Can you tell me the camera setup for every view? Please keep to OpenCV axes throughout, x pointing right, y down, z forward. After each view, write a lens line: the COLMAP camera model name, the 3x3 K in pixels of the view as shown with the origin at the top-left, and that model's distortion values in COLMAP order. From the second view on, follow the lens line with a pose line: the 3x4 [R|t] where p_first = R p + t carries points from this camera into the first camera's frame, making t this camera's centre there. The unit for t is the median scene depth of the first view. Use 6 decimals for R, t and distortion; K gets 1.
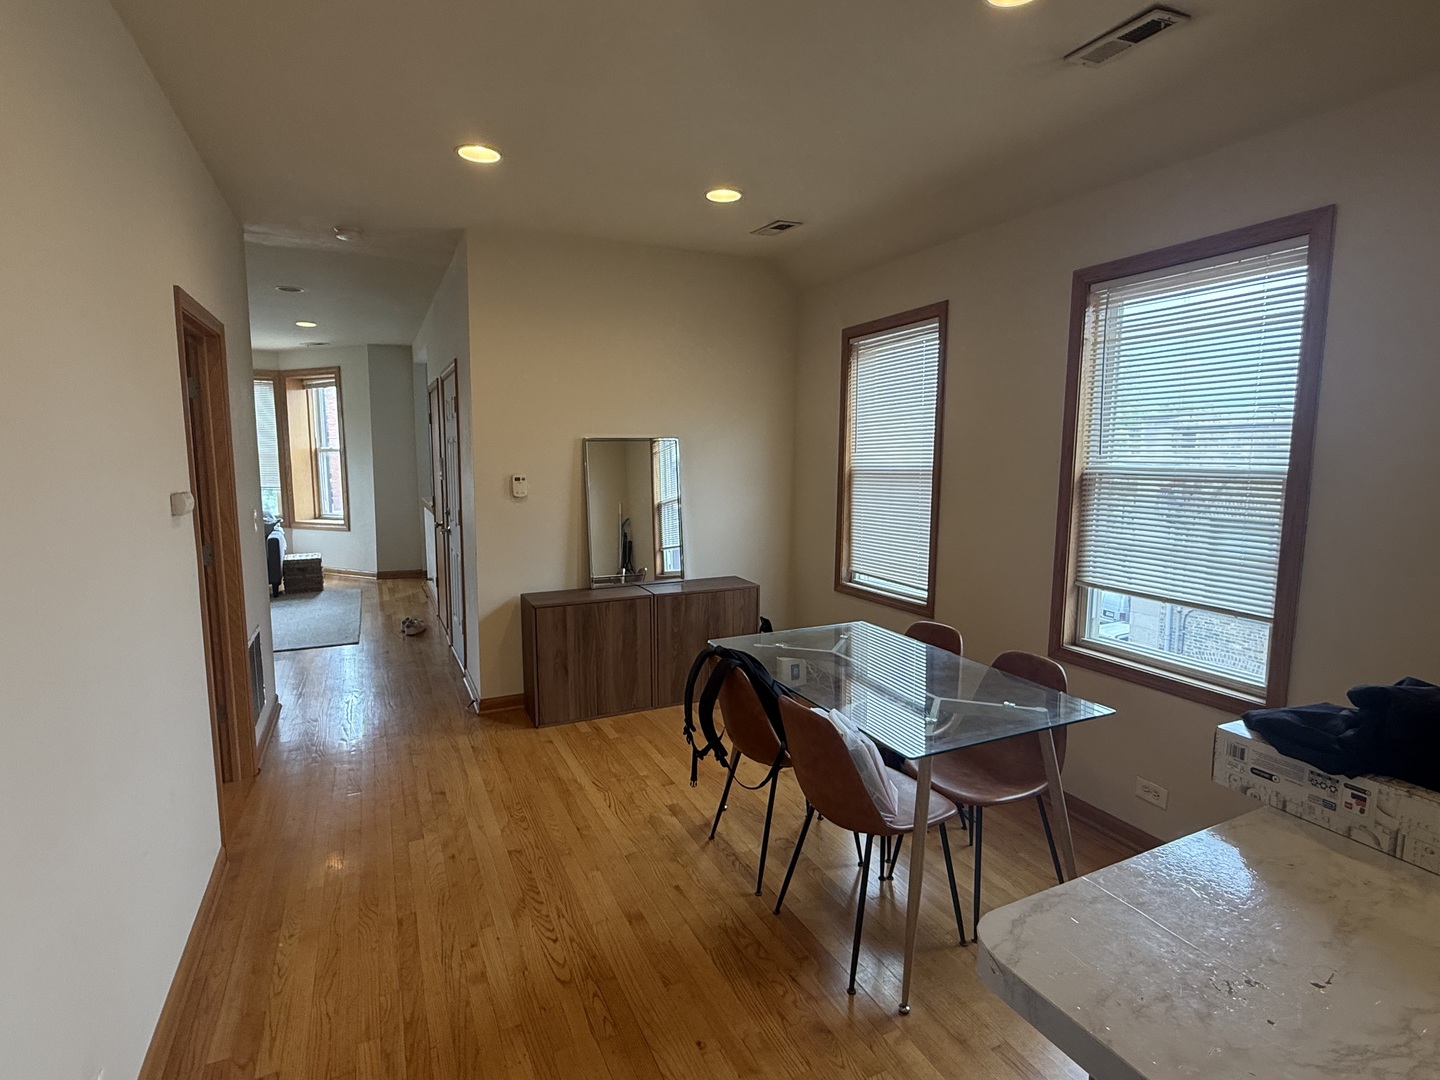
lens RADIAL K [[729.5, 0, 713.1], [0, 729.5, 542.8], [0, 0, 1]] dist [-0.000409, -0.002879]
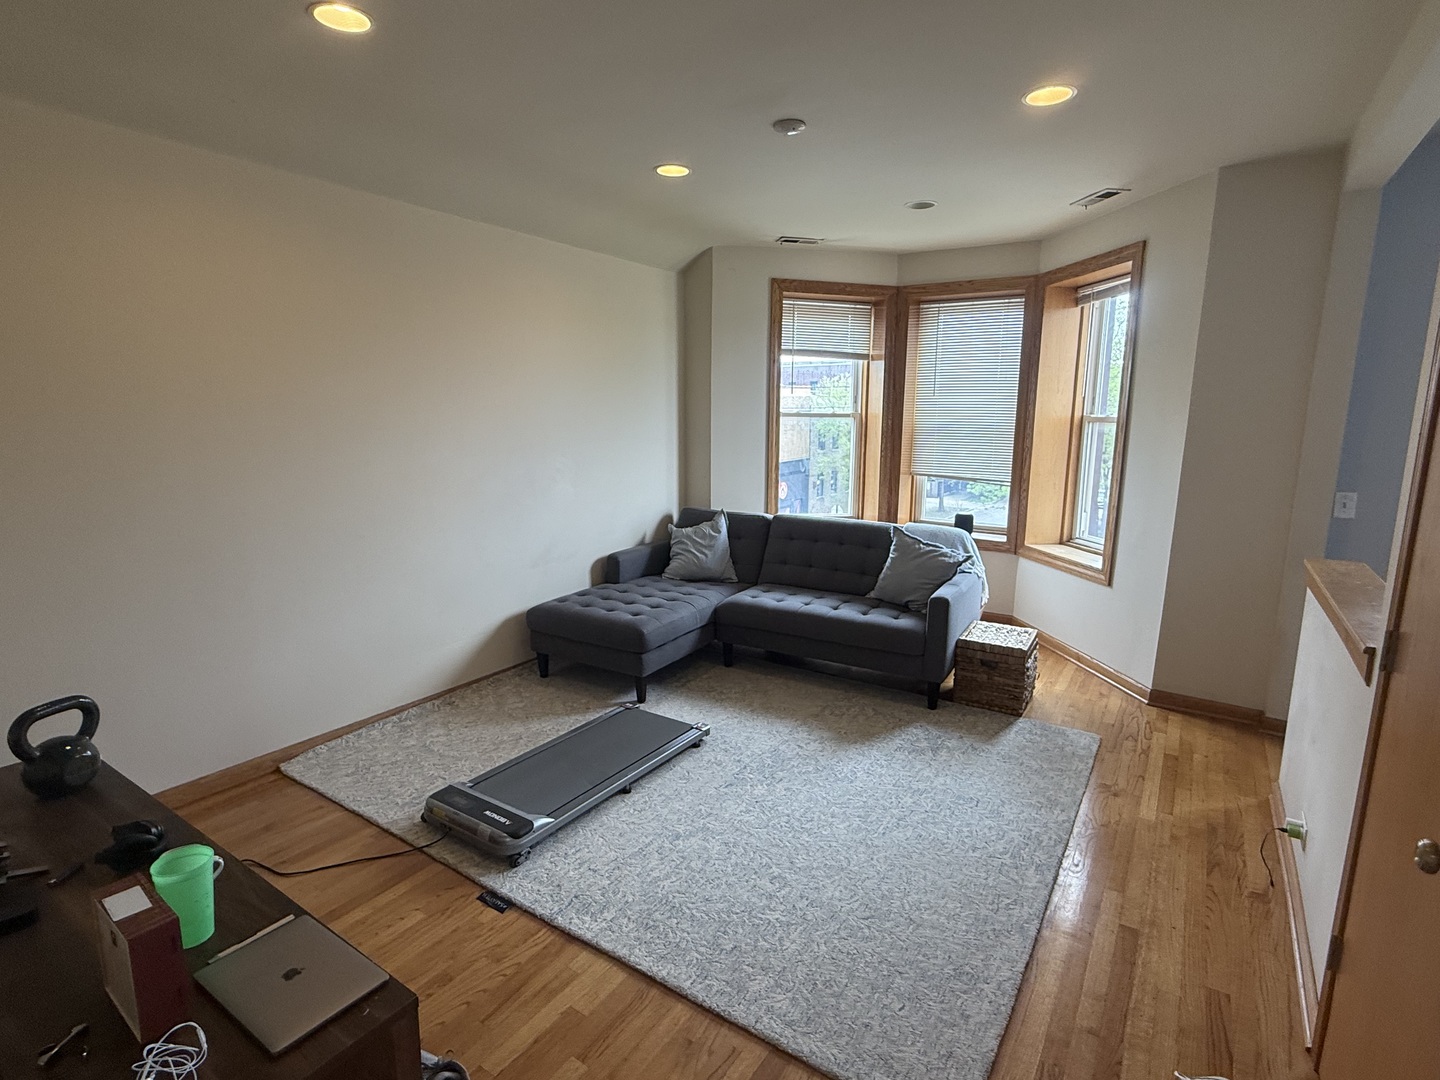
lens RADIAL K [[729.5, 0, 712.5], [0, 729.5, 546.2], [0, 0, 1]] dist [-0.000409, -0.002879]
pose [[0.513187, 0.155021, -0.844161, -0.379697], [-0.107791, 0.987407, 0.115797, -0.119330], [0.851481, 0.031567, 0.523435, 0.864480]]
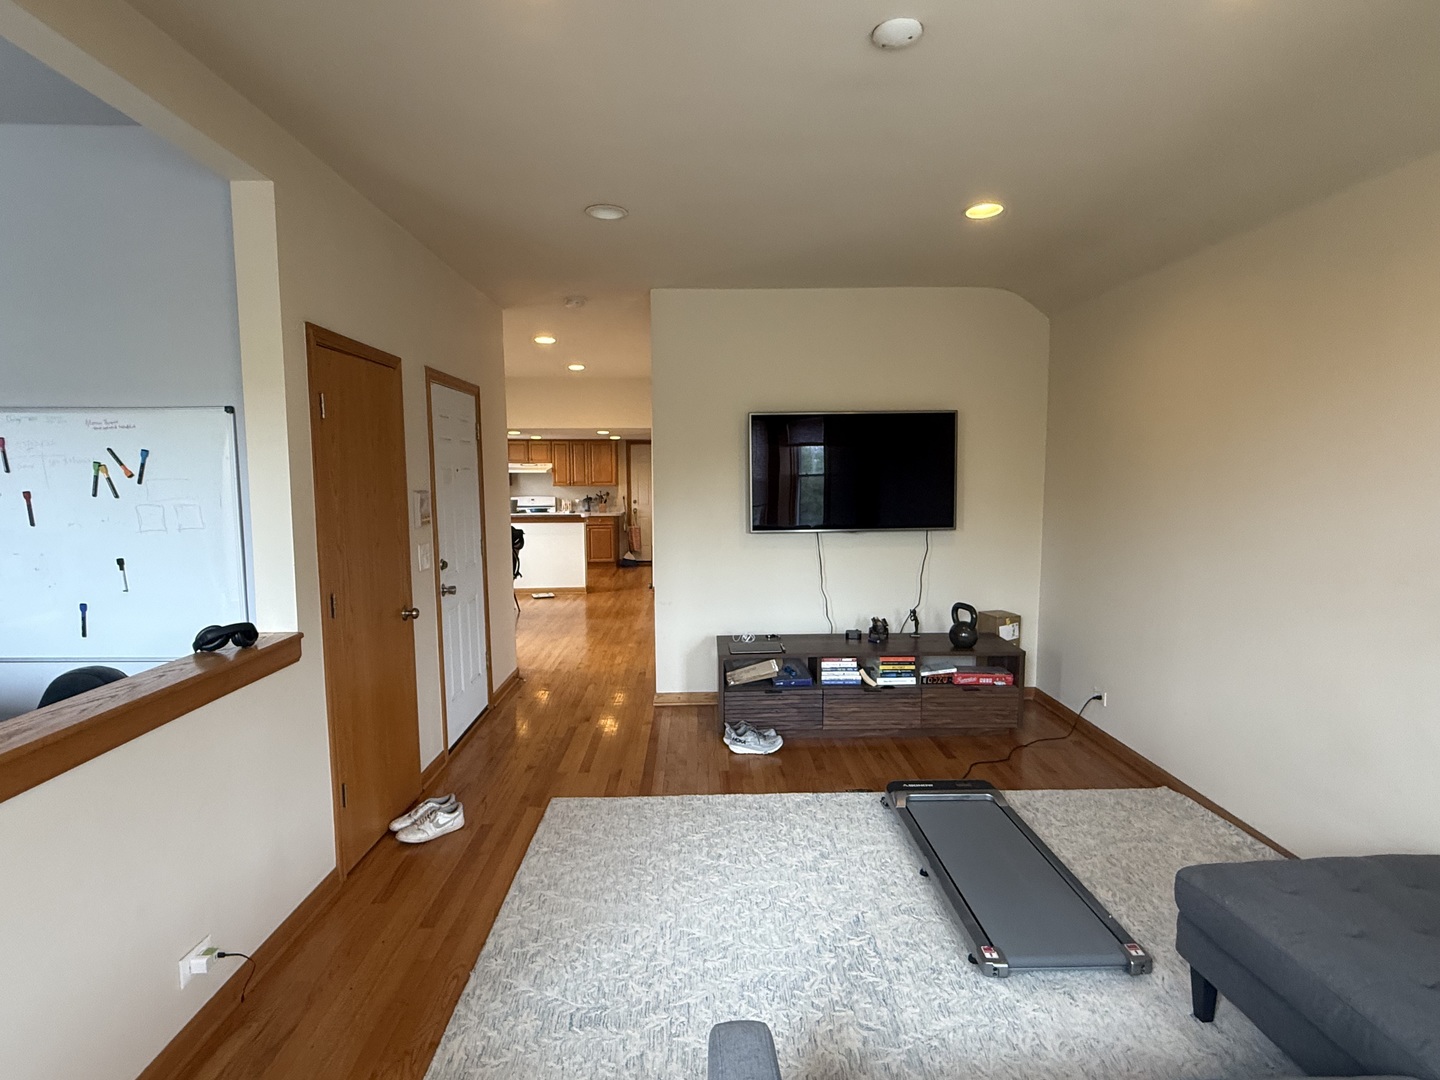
lens RADIAL K [[729.5, 0, 716.3], [0, 729.5, 537.3], [0, 0, 1]] dist [-0.000409, -0.002879]
pose [[-0.916550, -0.037606, 0.398149, -0.952377], [0.049352, 0.977323, 0.205922, -0.215183], [-0.396864, 0.208387, -0.893909, 1.625473]]
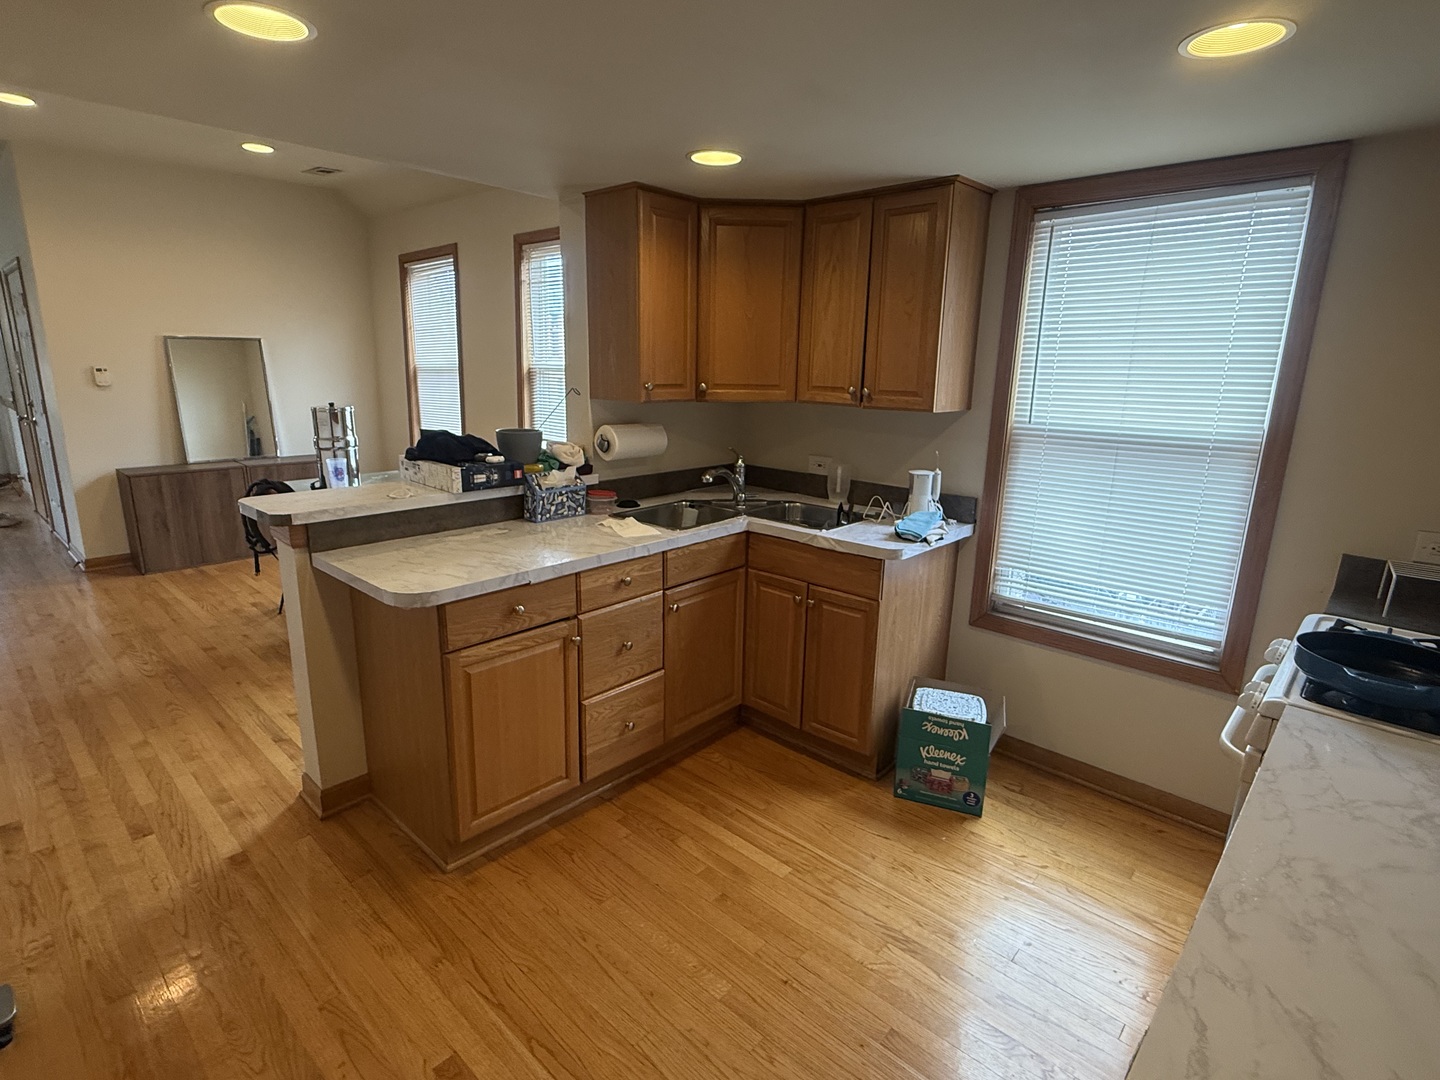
lens RADIAL K [[729.5, 0, 715.8], [0, 729.5, 546.3], [0, 0, 1]] dist [-0.000409, -0.002879]
pose [[0.925463, -0.073112, 0.371717, 0.185878], [0.026728, 0.991357, 0.128443, 0.067441], [-0.377894, -0.108934, 0.919418, -0.460341]]
